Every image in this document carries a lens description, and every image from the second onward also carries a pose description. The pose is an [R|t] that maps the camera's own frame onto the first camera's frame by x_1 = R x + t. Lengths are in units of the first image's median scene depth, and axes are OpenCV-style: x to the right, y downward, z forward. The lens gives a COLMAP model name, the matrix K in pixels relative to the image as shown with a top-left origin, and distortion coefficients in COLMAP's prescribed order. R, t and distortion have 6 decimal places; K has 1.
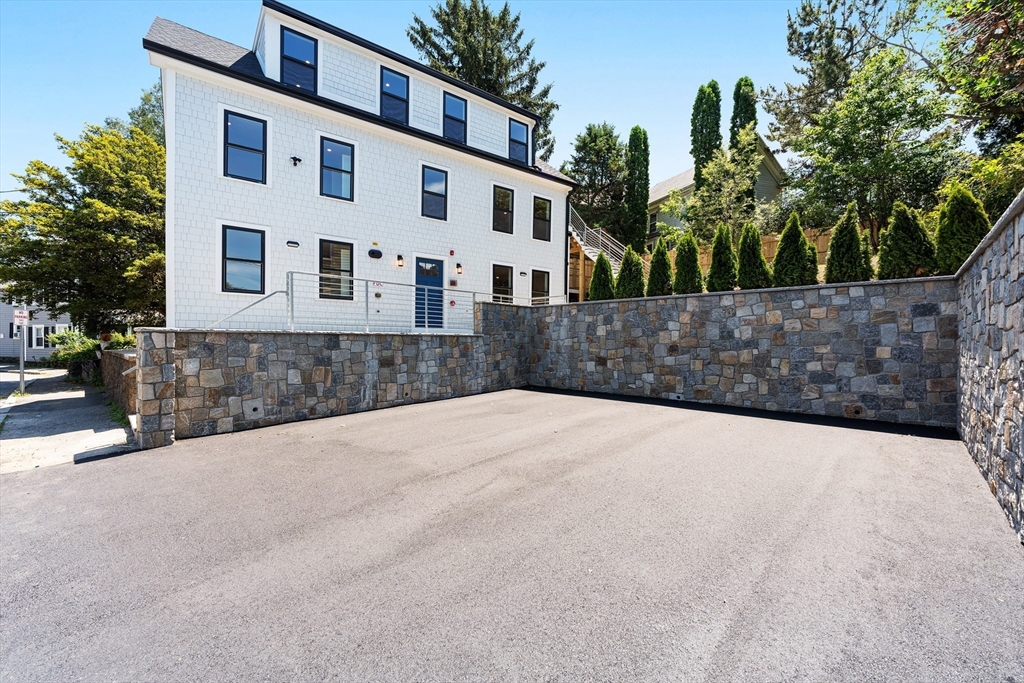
lens RADIAL K [[412.2, 0, 510.0], [0, 412.2, 341.7], [0, 0, 1]] dist [-0.001264, 0.000107]
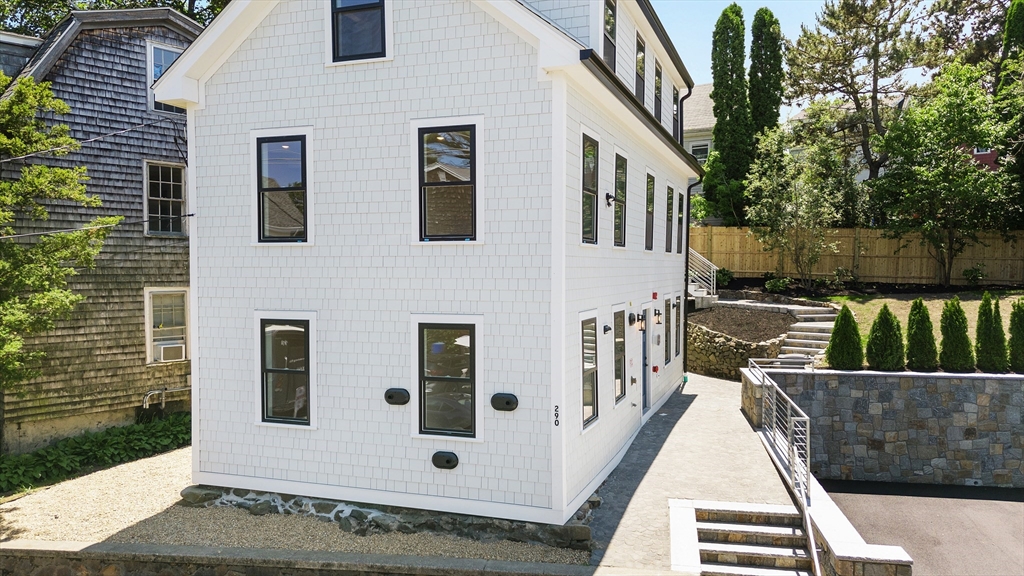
lens RADIAL K [[760.8, 0, 512.0], [0, 760.8, 288.0], [0, 0, 1]] dist [0.023117, -0.001503]
pose [[0.835853, -0.025232, 0.548373, -1.296361], [0.009844, 0.999471, 0.030984, -0.340533], [-0.548865, -0.020500, 0.835659, 0.101409]]
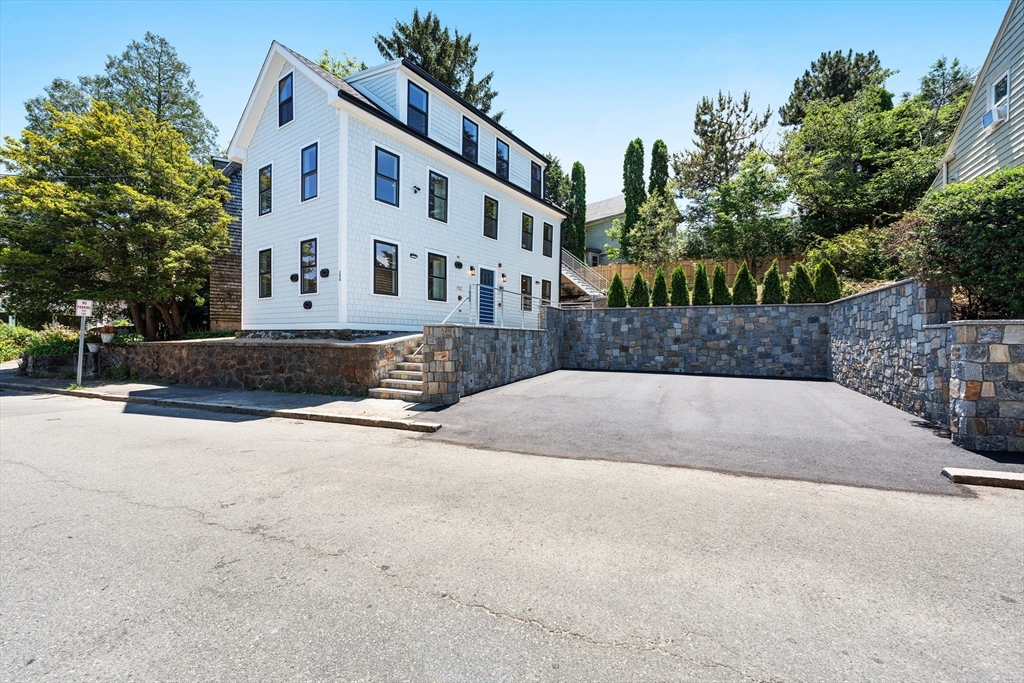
lens RADIAL K [[412.2, 0, 510.0], [0, 412.2, 341.7], [0, 0, 1]] dist [-0.001264, 0.000107]
pose [[0.950899, -0.000025, 0.309501, -0.638057], [-0.003609, 0.999931, 0.011168, 0.007316], [-0.309480, -0.011736, 0.950833, -0.279735]]
